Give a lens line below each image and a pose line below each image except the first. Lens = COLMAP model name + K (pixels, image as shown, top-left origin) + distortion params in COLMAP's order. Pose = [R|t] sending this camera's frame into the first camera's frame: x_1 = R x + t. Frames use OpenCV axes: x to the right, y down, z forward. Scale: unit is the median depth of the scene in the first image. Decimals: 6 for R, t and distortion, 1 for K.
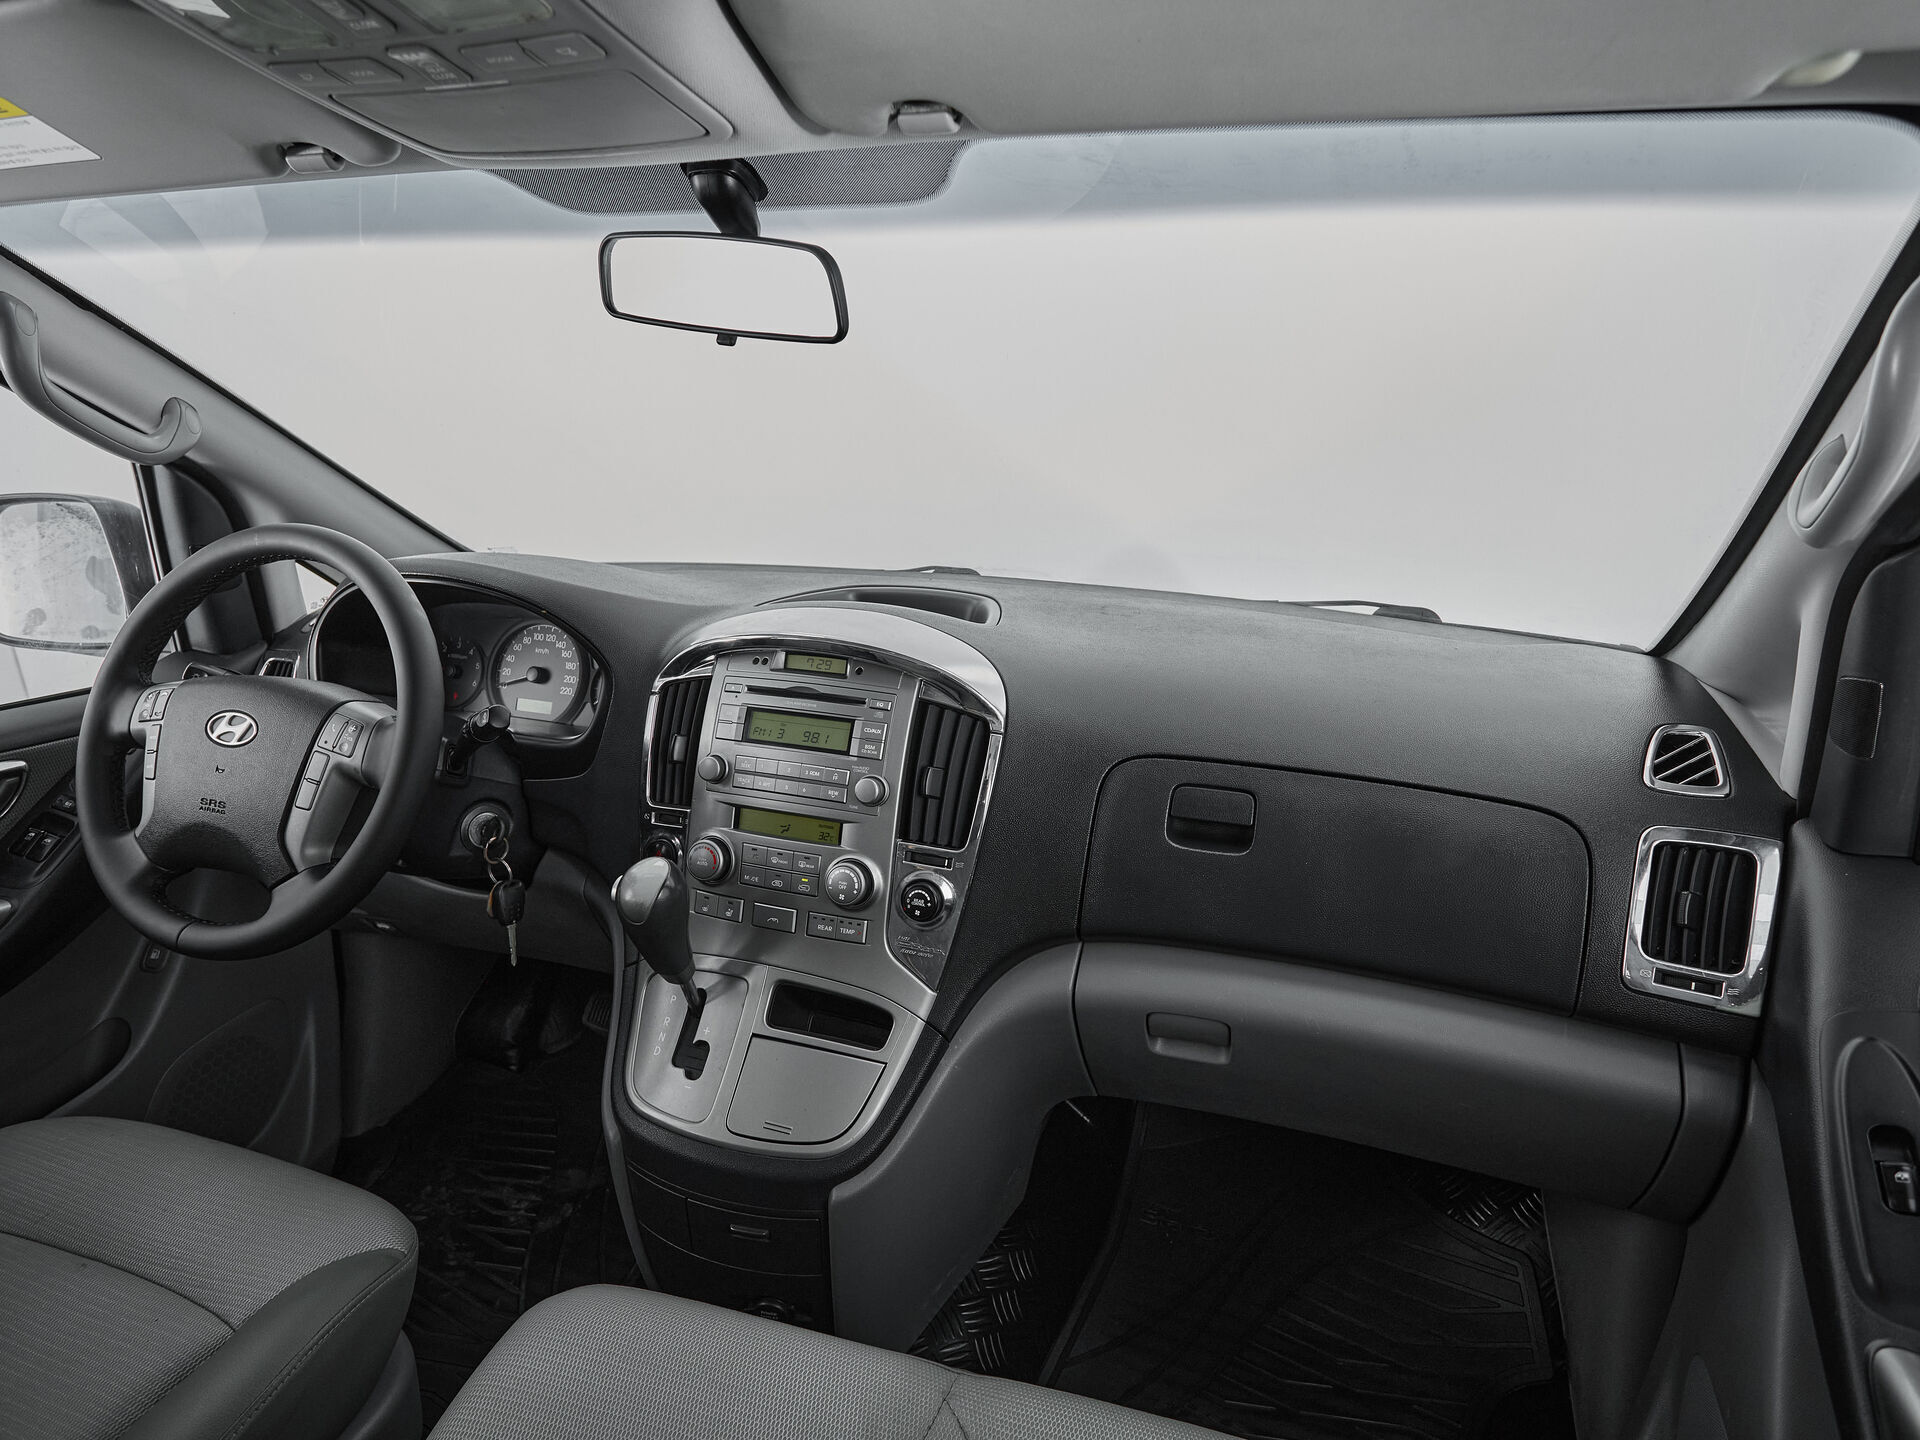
lens RADIAL K [[1103.8, 0, 962.4], [0, 1103.8, 725.9], [0, 0, 1]] dist [0.012732, -0.007443]
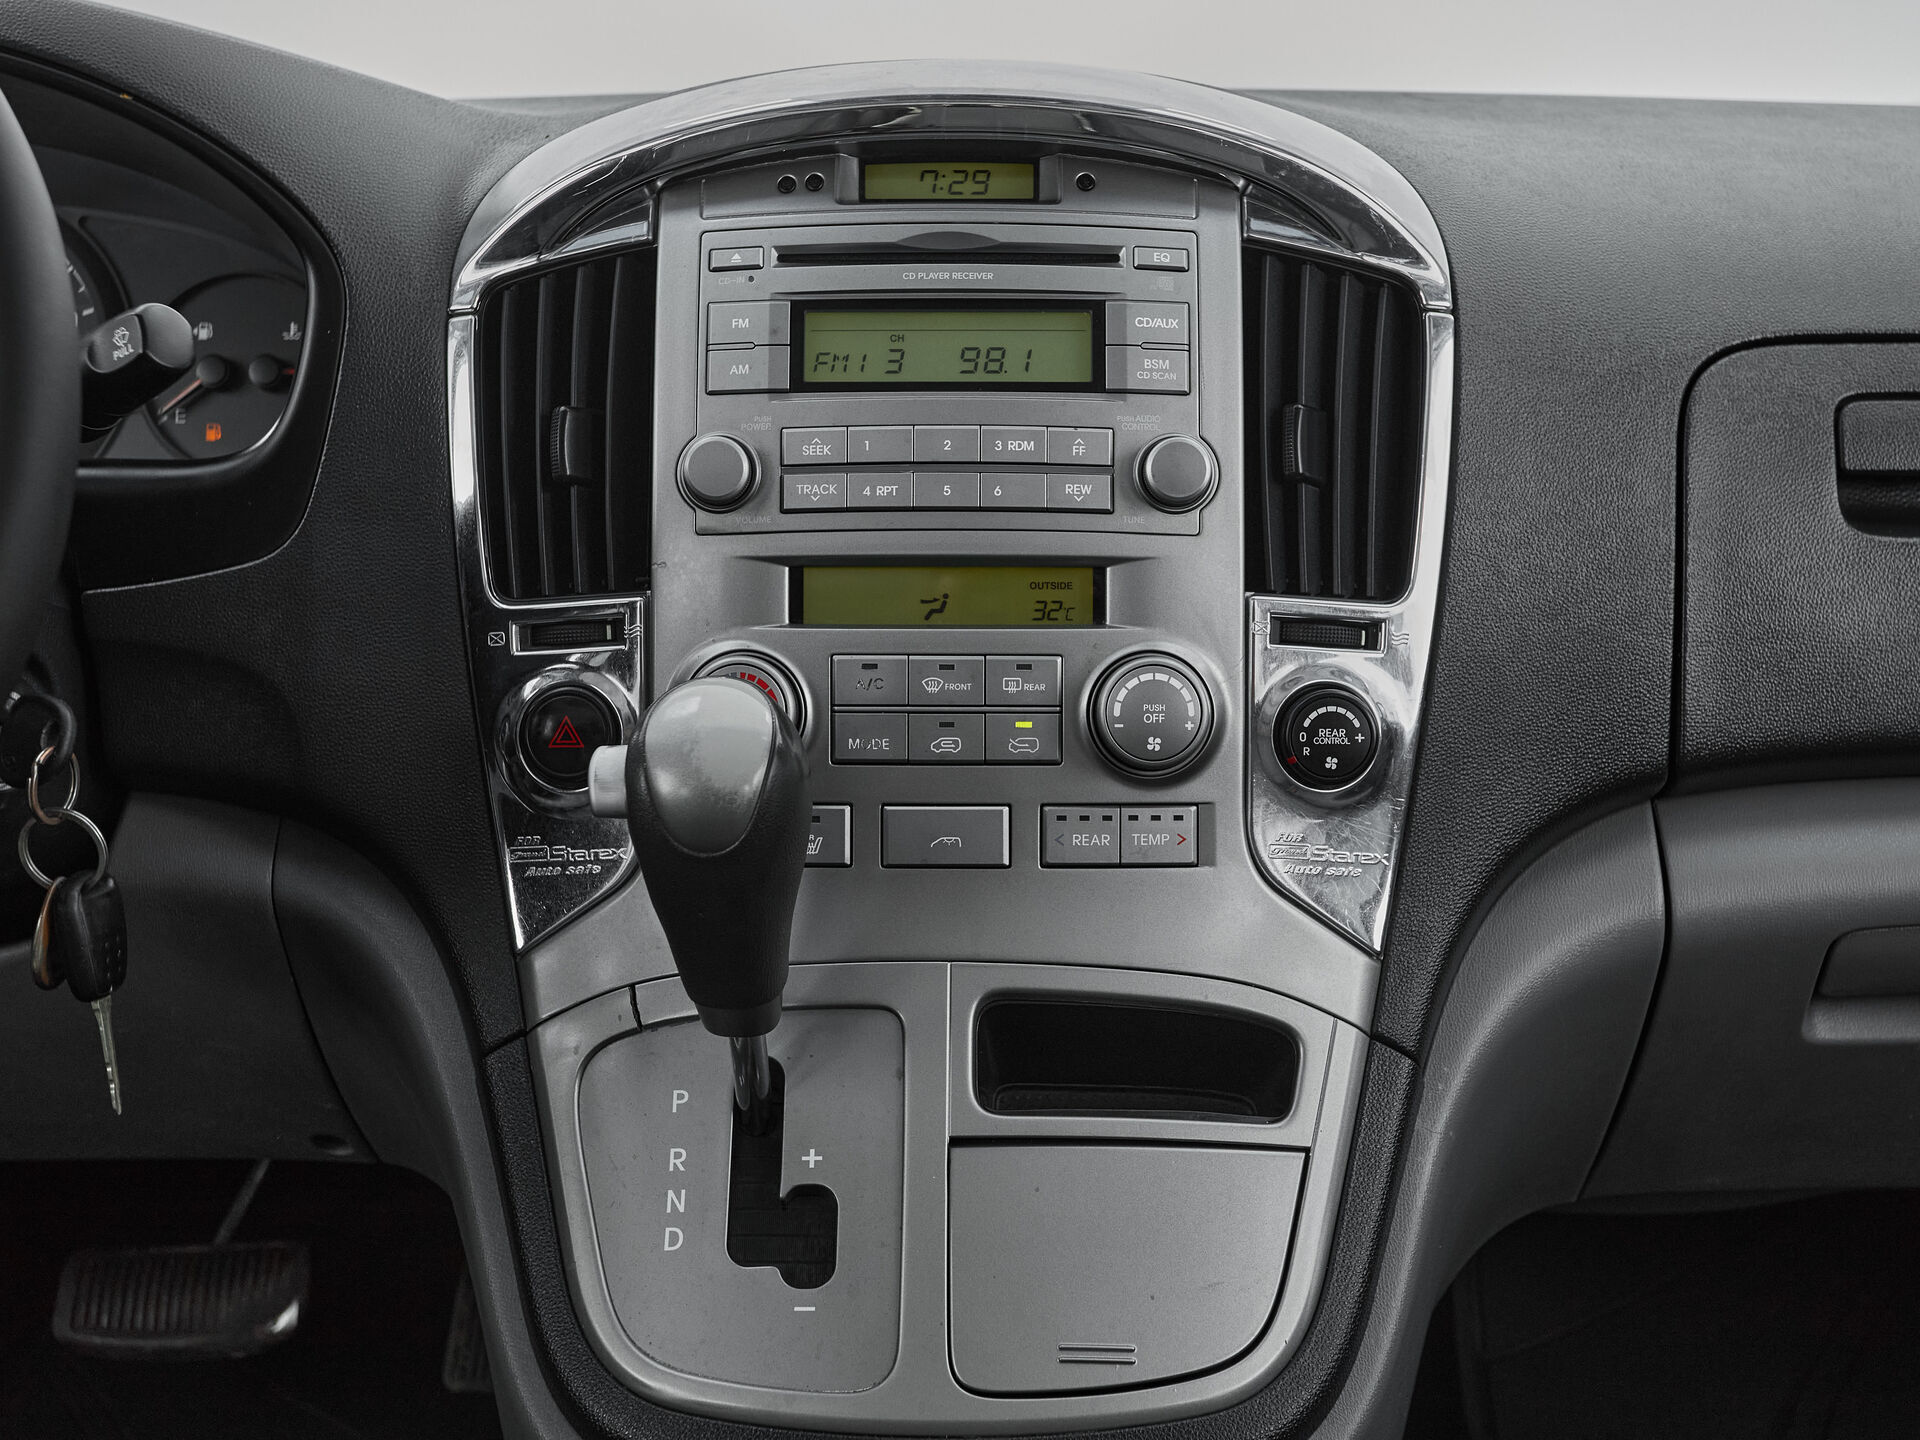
lens RADIAL K [[2291.0, 0, 938.4], [0, 2291.0, 687.3], [0, 0, 1]] dist [0.016411, 0.000000]
pose [[0.948823, -0.104958, 0.297858, -0.408502], [0.108198, 0.994113, 0.005638, 0.119535], [-0.296697, 0.026878, 0.954593, 0.248206]]
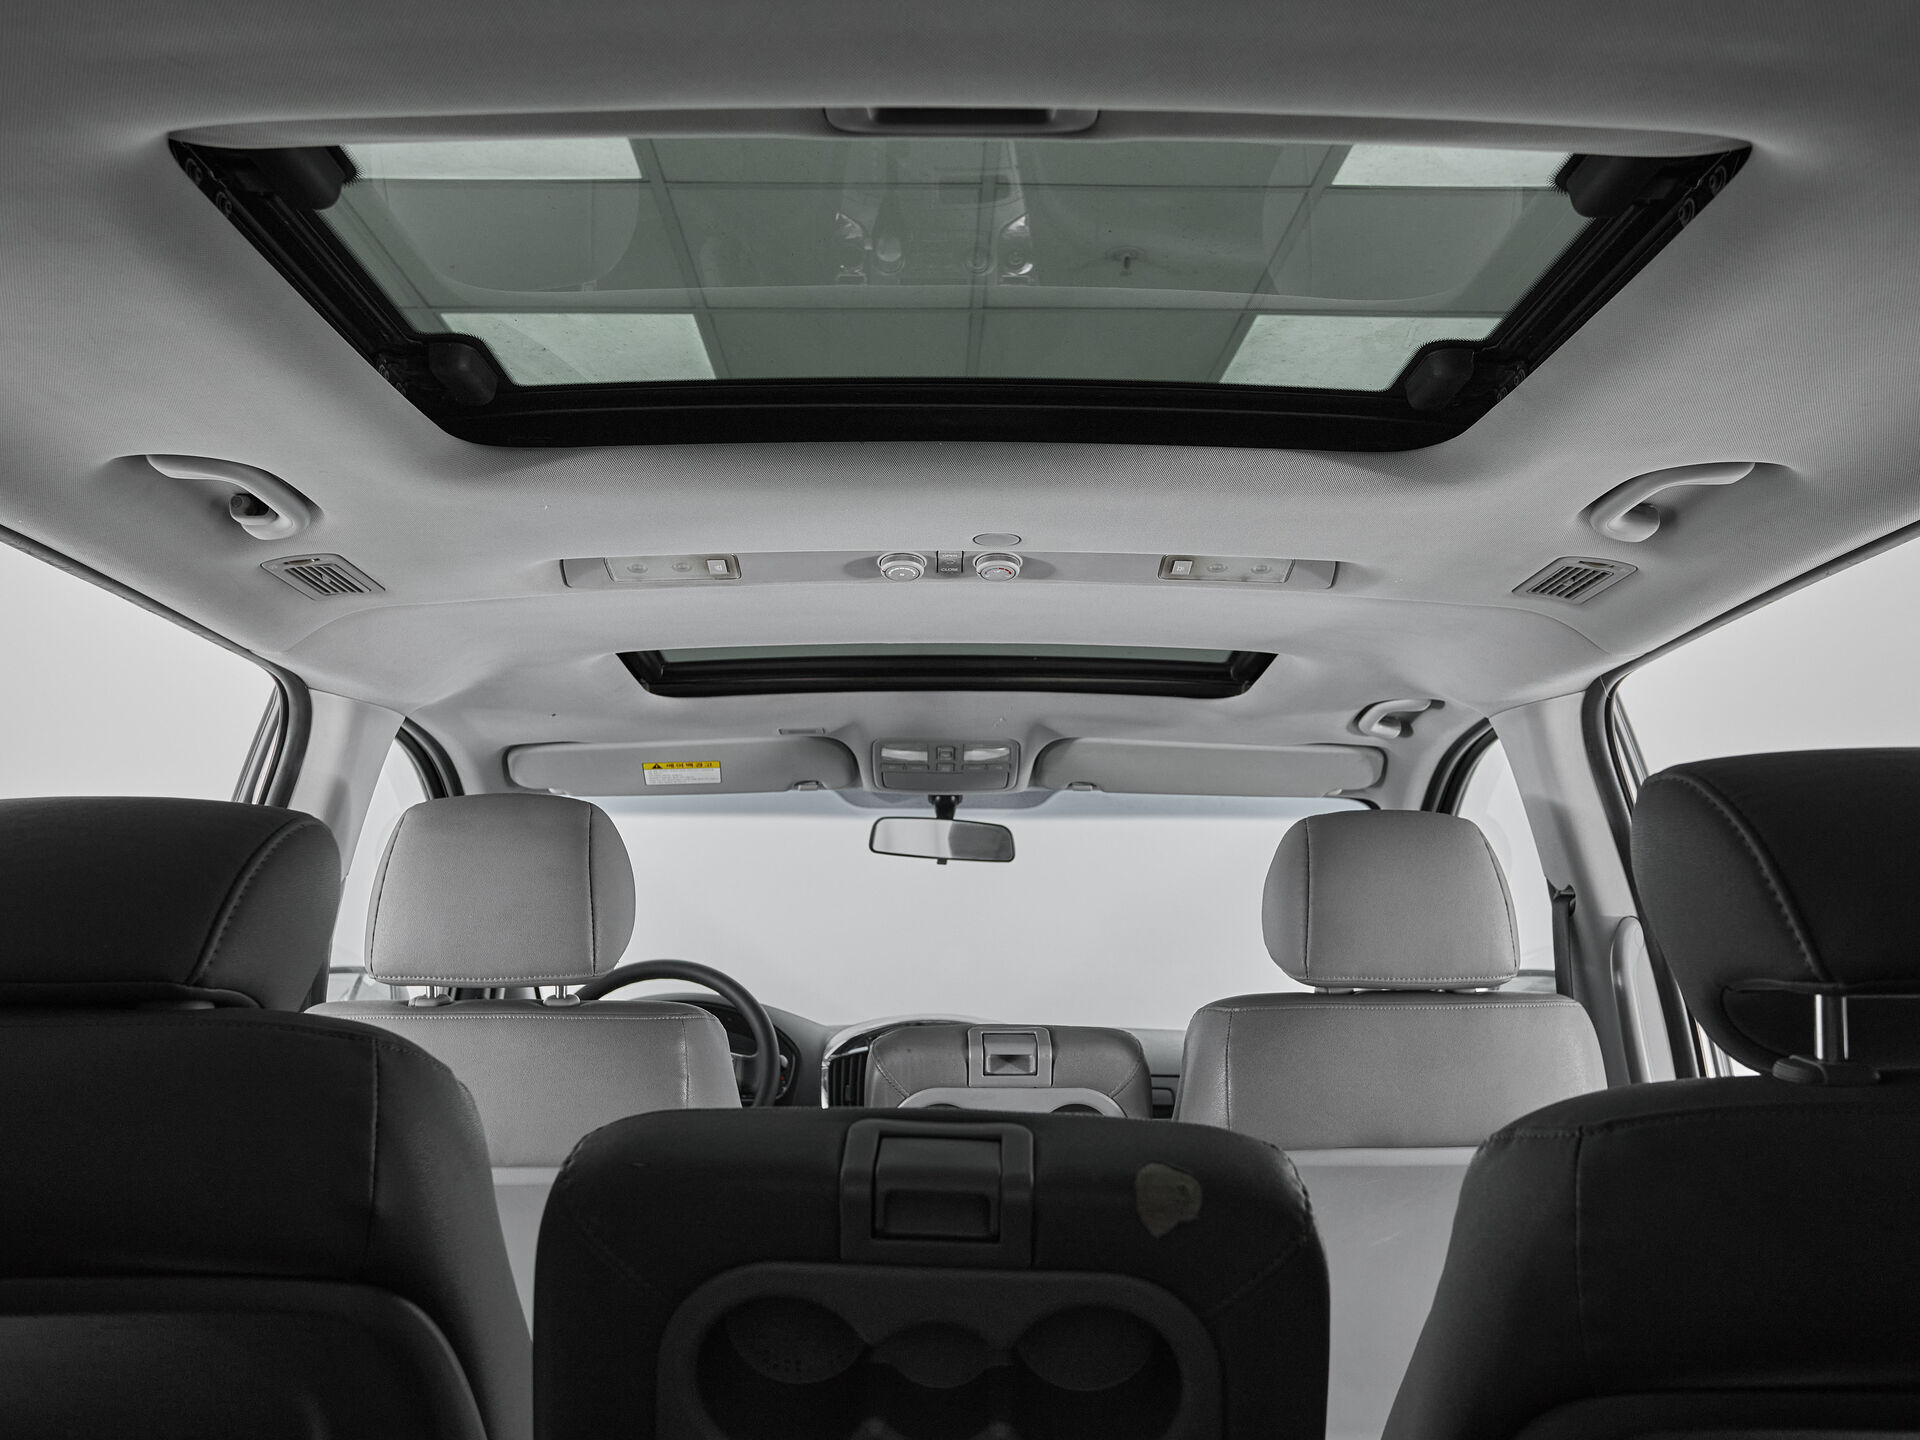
lens RADIAL K [[1452.6, 0, 948.9], [0, 1452.6, 708.4], [0, 0, 1]] dist [0.009542, 0.000427]
pose [[0.938391, 0.058414, 0.340602, -0.982456], [0.111544, 0.881655, -0.458522, 0.582103], [-0.327077, 0.468265, 0.820822, -1.253646]]
